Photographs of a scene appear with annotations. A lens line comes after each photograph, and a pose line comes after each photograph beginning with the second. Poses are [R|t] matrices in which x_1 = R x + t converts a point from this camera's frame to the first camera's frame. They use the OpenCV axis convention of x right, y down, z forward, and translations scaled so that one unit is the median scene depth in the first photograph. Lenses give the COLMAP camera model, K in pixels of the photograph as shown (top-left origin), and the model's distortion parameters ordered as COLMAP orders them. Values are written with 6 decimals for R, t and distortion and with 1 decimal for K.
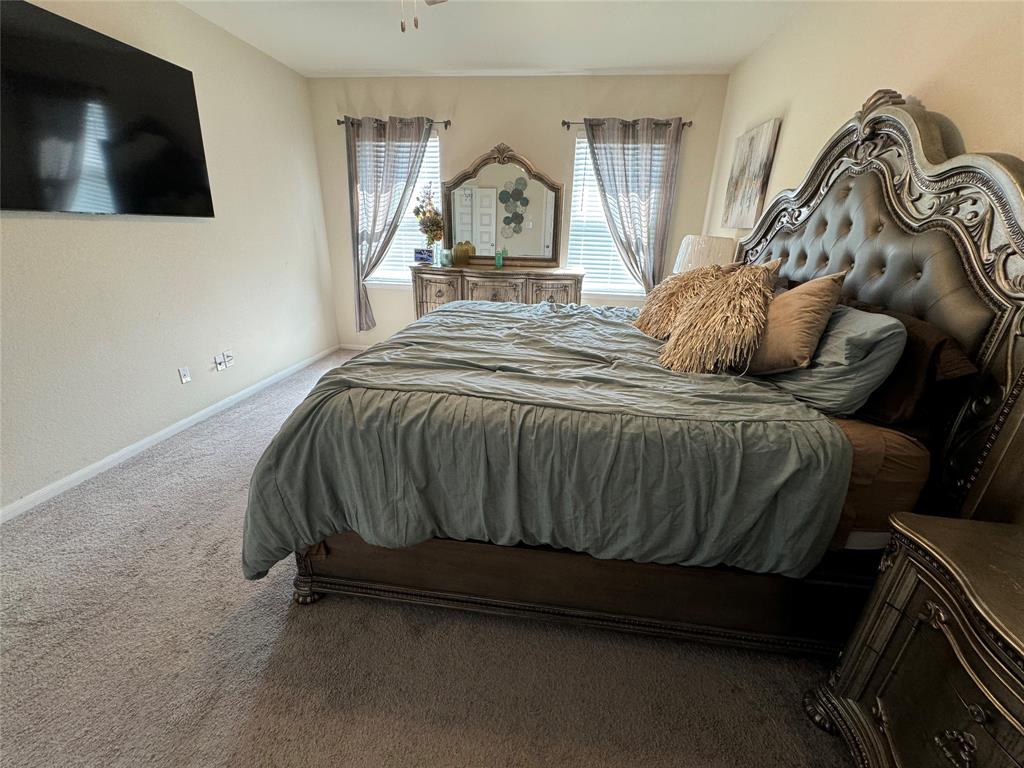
lens RADIAL K [[404.9, 0, 511.1], [0, 404.9, 384.2], [0, 0, 1]] dist [-0.002418, -0.000256]
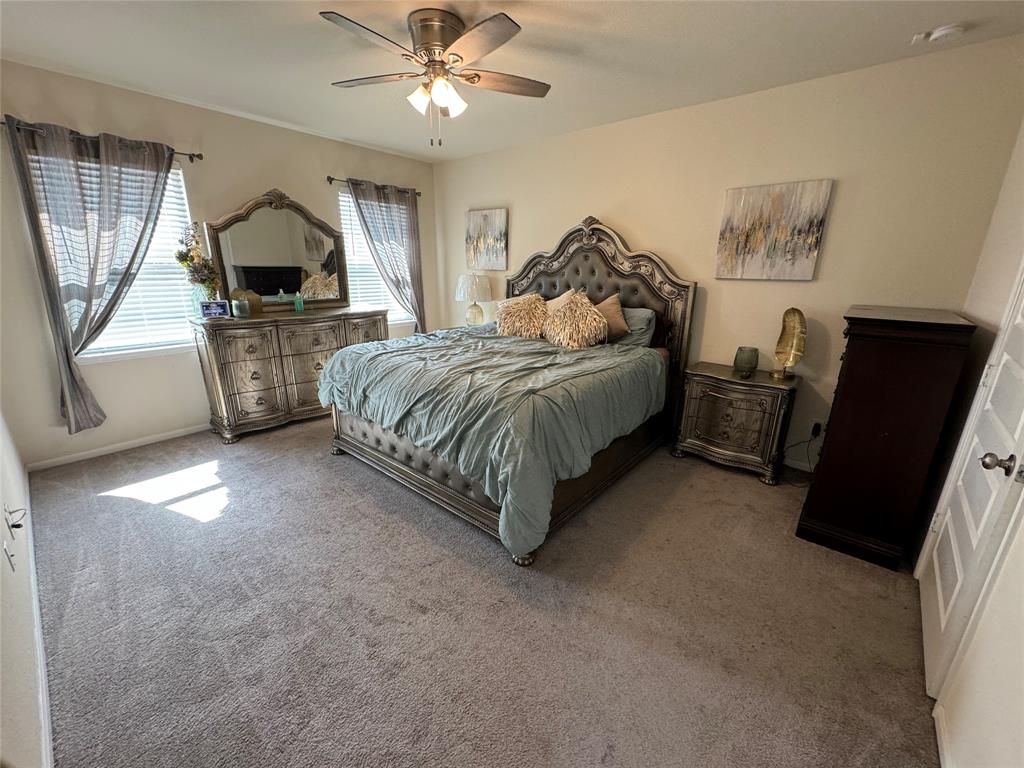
lens RADIAL K [[404.9, 0, 509.6], [0, 404.9, 385.9], [0, 0, 1]] dist [-0.002418, -0.000256]
pose [[0.548644, -0.260428, 0.794460, -0.605694], [0.299490, 0.948407, 0.104068, -0.074669], [-0.780574, 0.180837, 0.598334, 0.057457]]
